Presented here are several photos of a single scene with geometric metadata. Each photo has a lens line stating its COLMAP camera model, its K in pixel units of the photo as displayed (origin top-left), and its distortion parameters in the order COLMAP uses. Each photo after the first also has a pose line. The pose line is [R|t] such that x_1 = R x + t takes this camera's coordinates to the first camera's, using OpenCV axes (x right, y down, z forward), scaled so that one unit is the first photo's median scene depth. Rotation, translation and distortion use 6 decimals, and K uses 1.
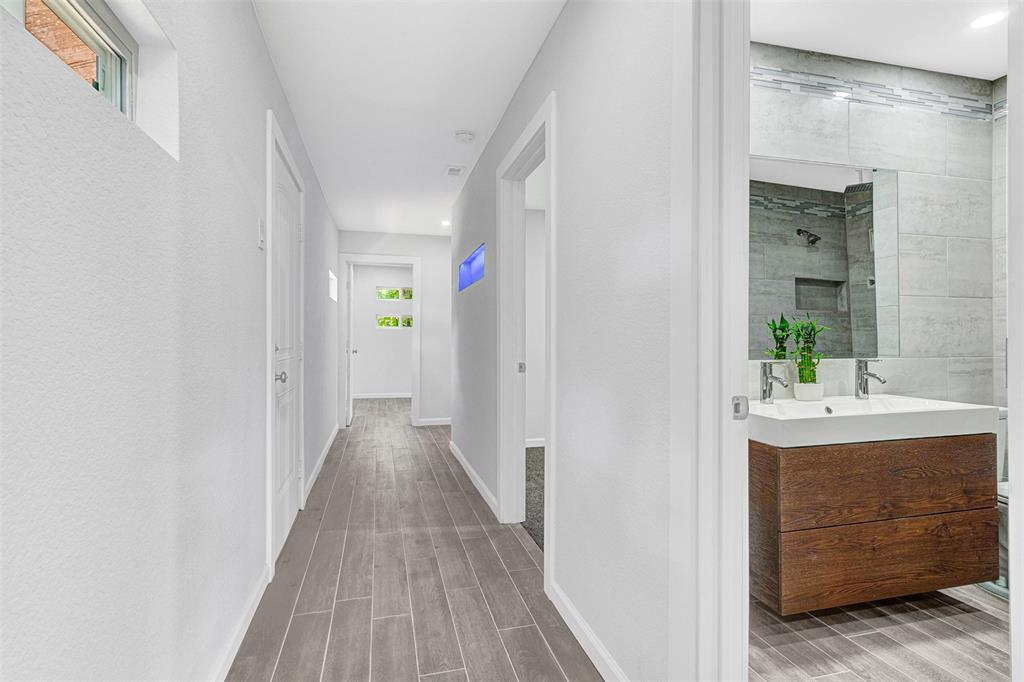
lens RADIAL K [[517.5, 0, 508.8], [0, 517.5, 326.4], [0, 0, 1]] dist [0.001542, 0.000533]
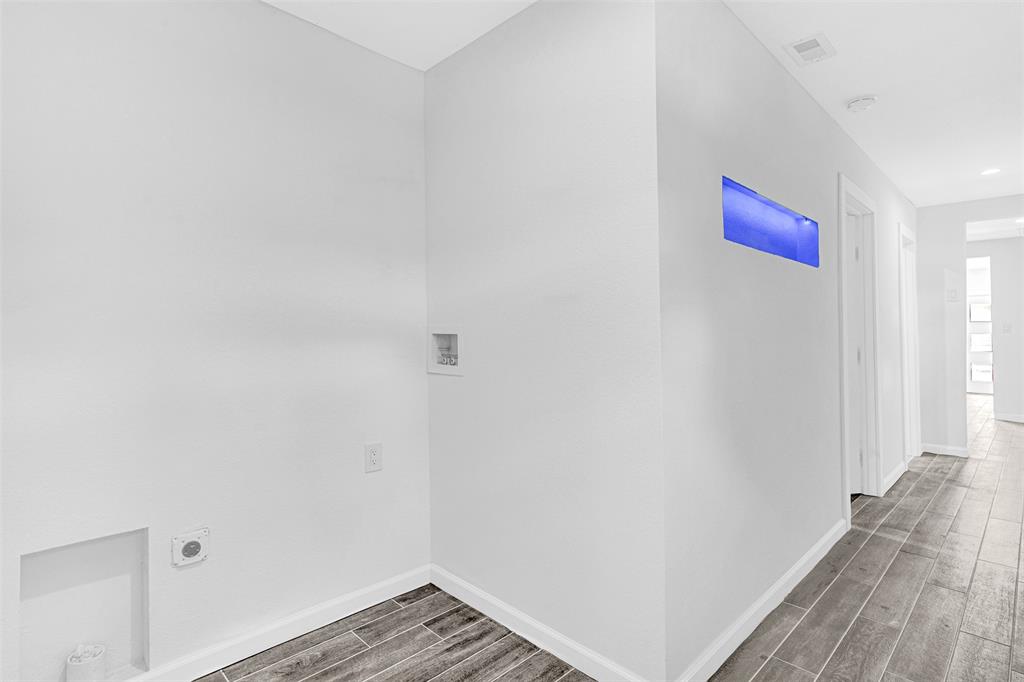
lens RADIAL K [[517.5, 0, 508.8], [0, 517.5, 326.4], [0, 0, 1]] dist [0.001542, 0.000533]
pose [[-0.495810, -0.002585, 0.868427, -0.476187], [-0.012520, 0.999913, -0.004171, -0.003373], [-0.868341, -0.012940, -0.495800, 1.754386]]
